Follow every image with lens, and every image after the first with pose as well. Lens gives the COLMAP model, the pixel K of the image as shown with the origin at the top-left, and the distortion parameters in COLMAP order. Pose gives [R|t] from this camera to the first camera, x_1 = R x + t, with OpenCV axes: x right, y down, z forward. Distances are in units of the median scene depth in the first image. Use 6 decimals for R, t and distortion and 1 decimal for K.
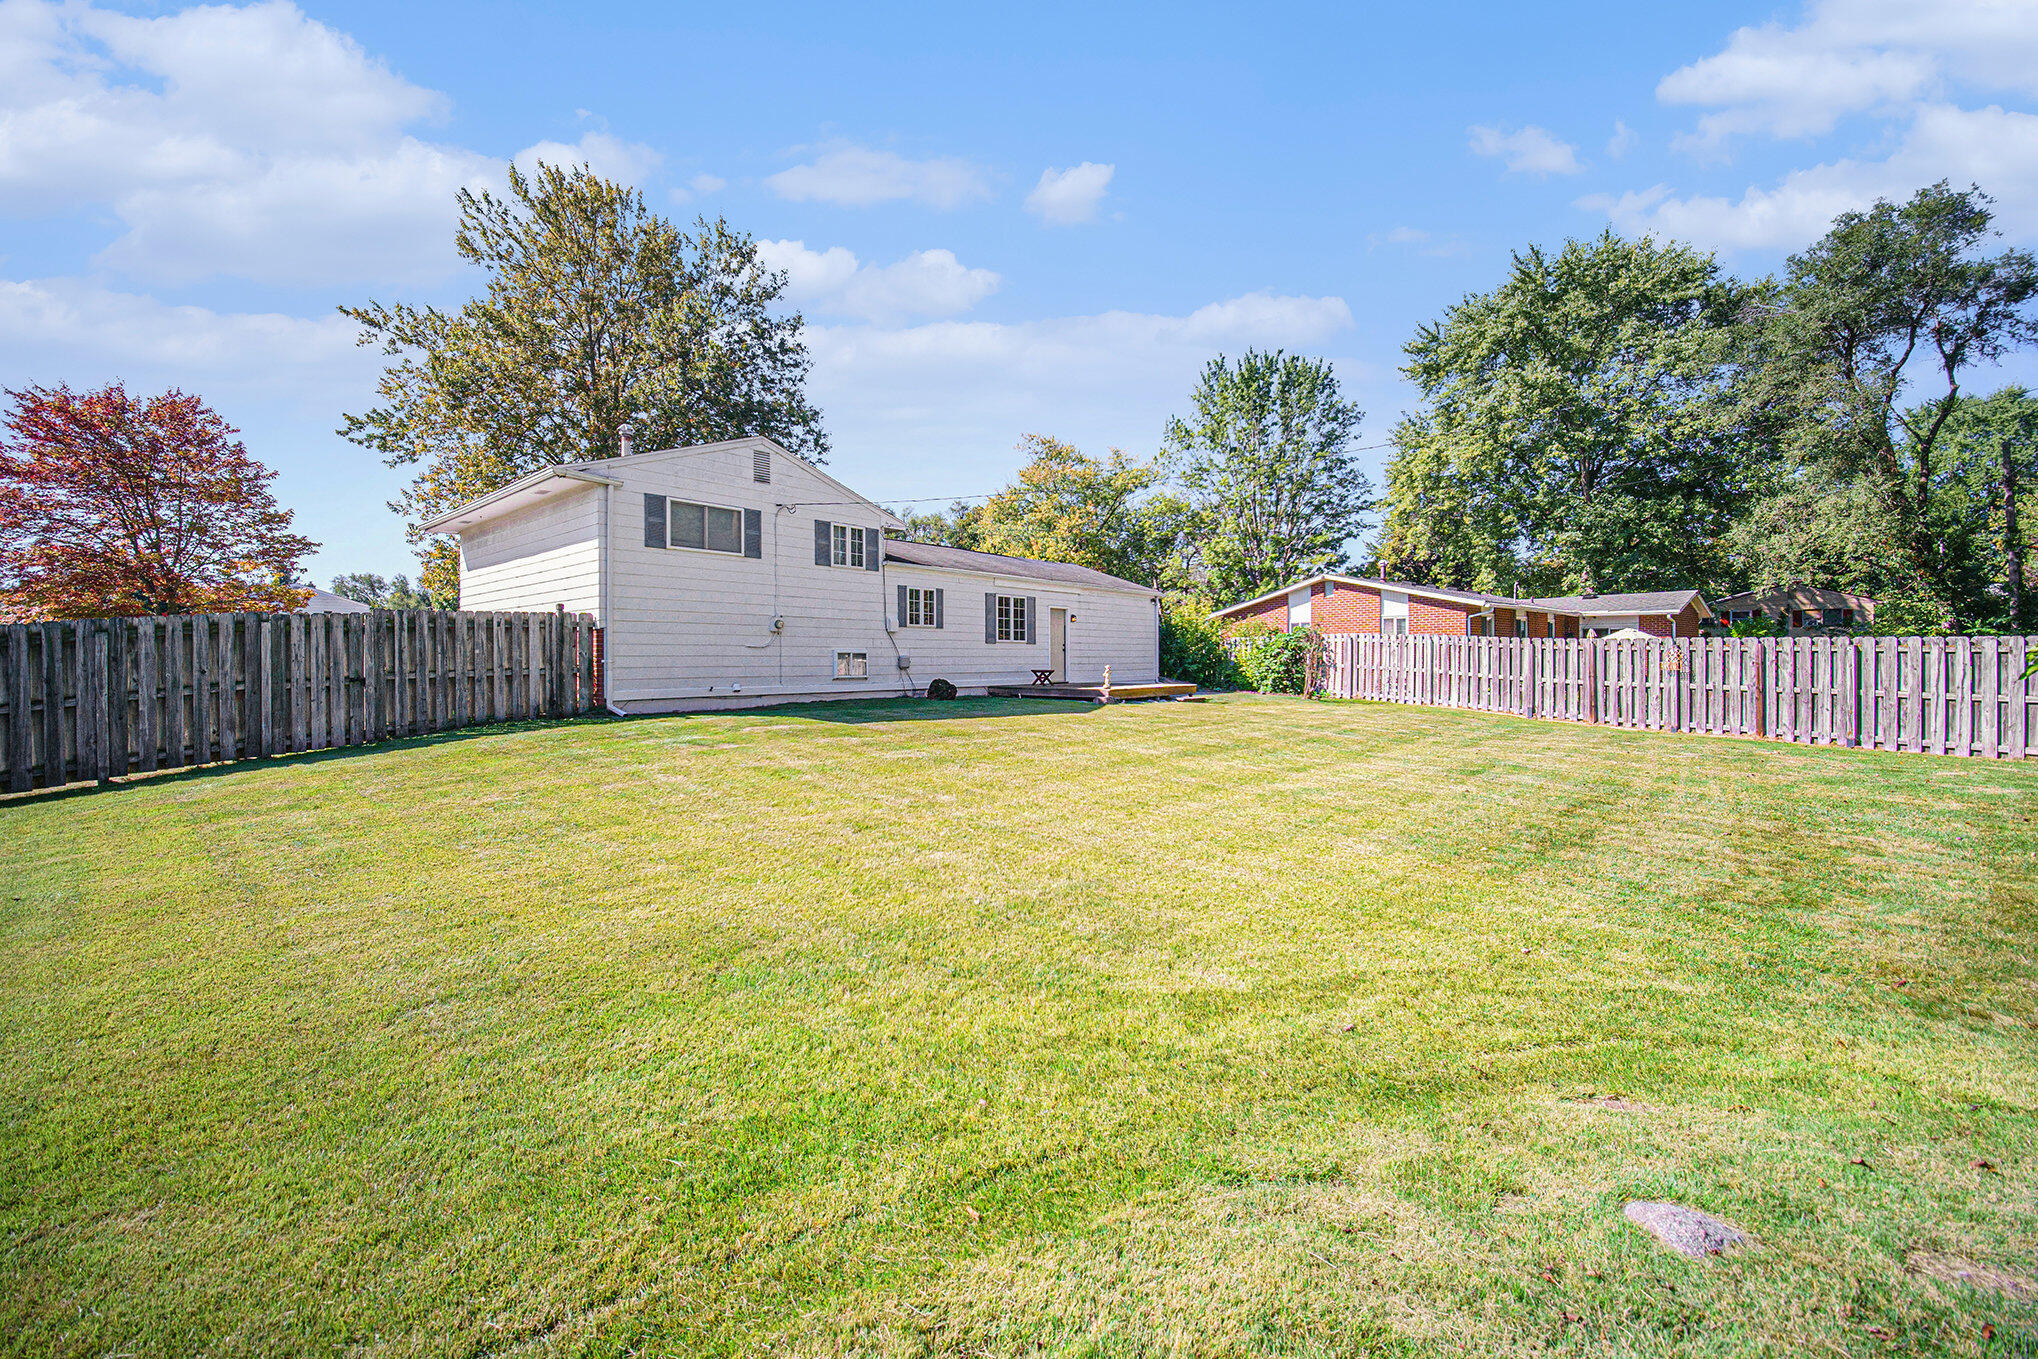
lens RADIAL K [[806.2, 0, 1011.9], [0, 806.2, 664.3], [0, 0, 1]] dist [0.002390, -0.001331]
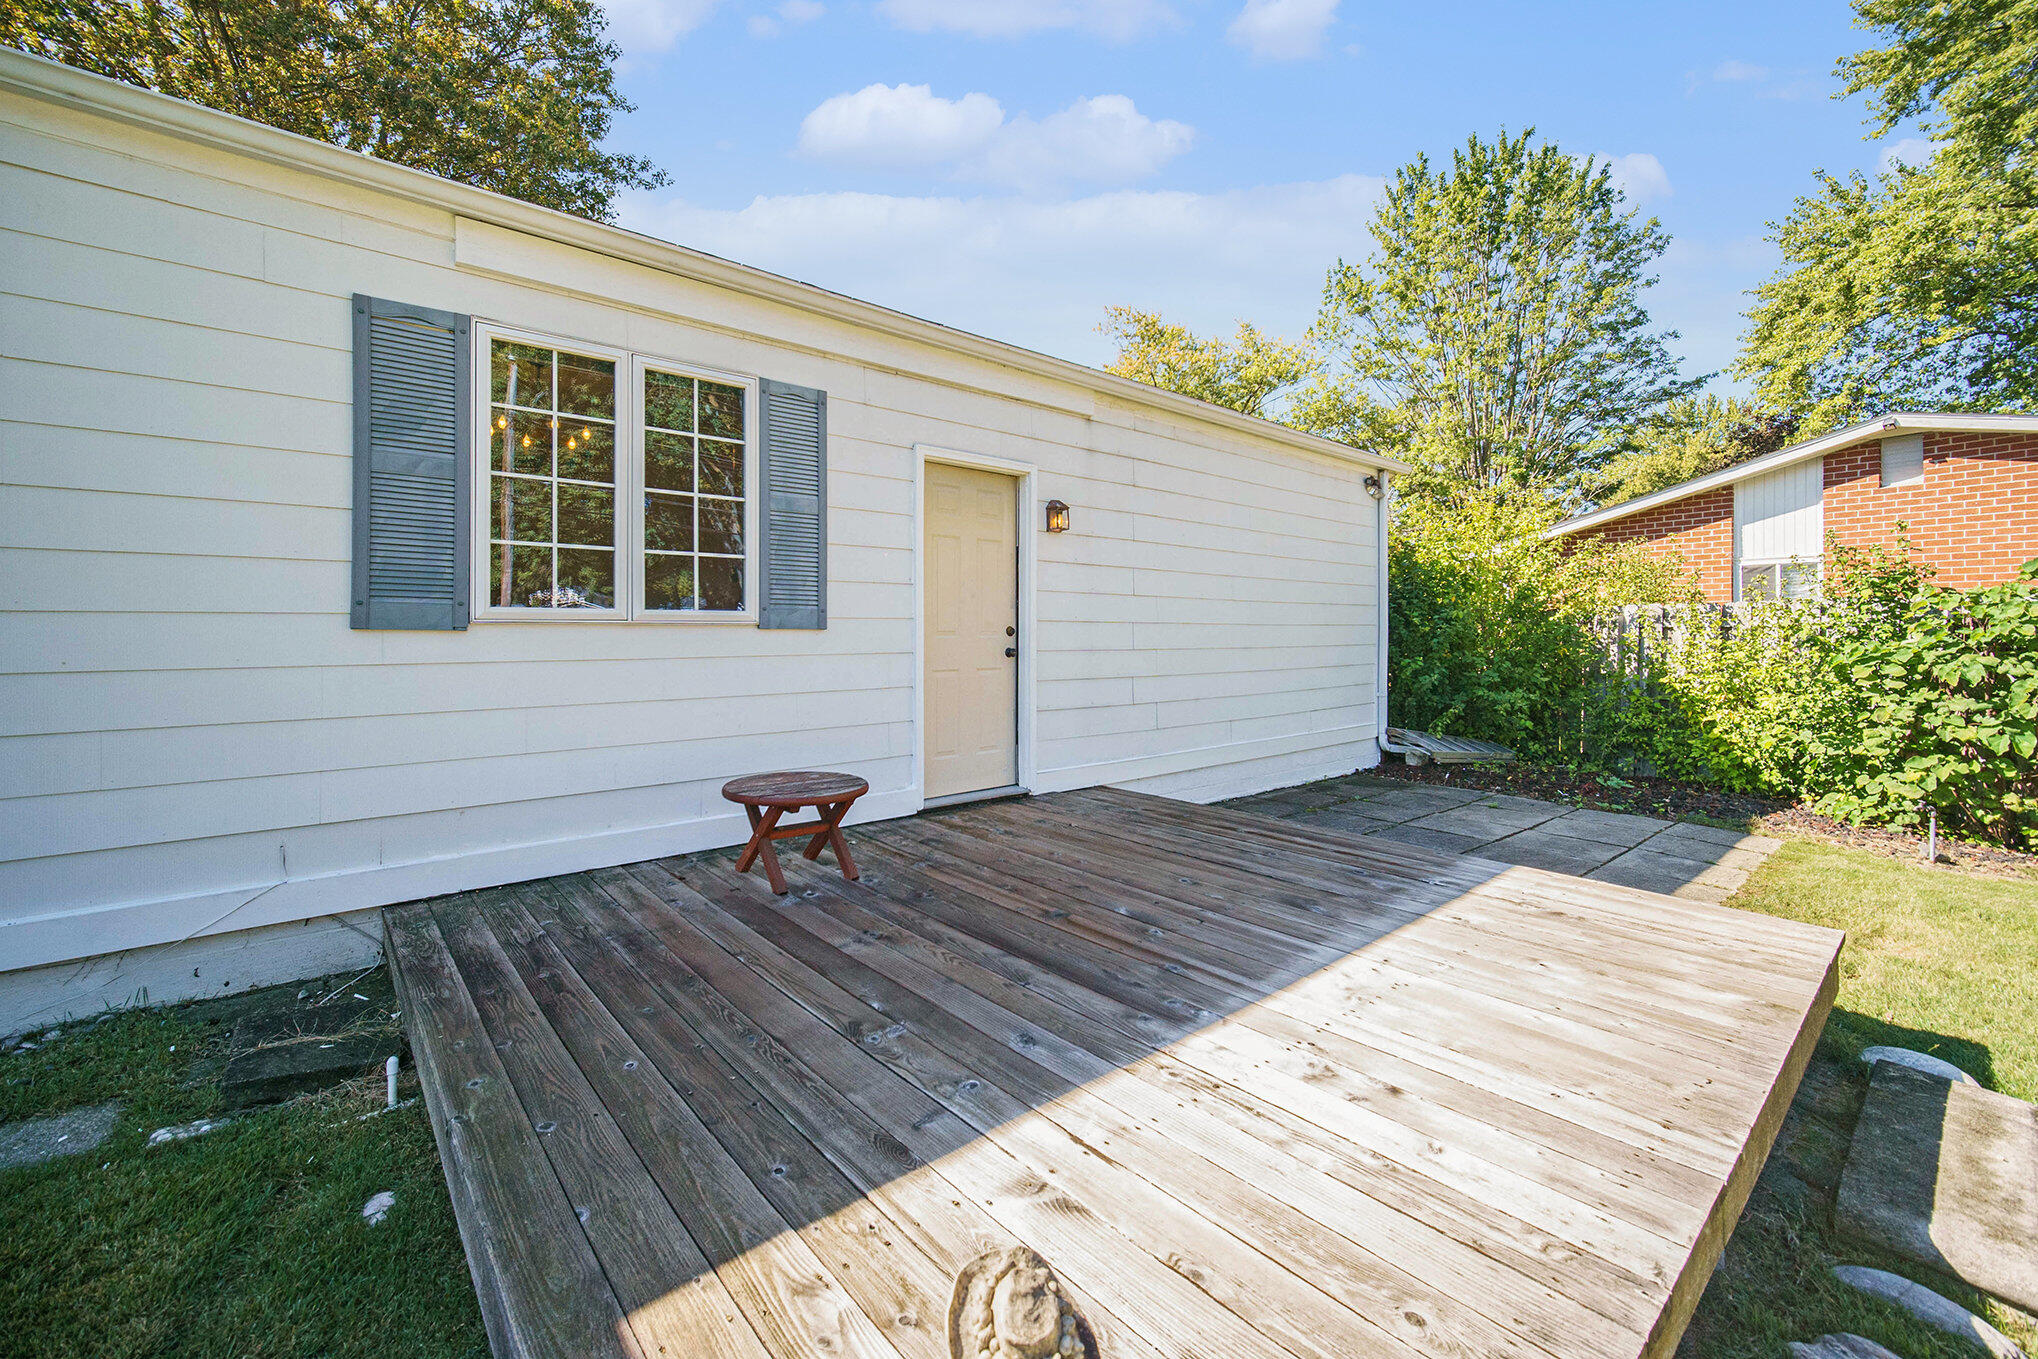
lens RADIAL K [[806.2, 0, 1021.7], [0, 806.2, 618.8], [0, 0, 1]] dist [0.002390, -0.001331]
pose [[0.989423, 0.002896, -0.145032, 0.084669], [-0.006083, 0.999750, -0.021534, -0.018820], [0.144933, 0.022188, 0.989193, 0.646341]]
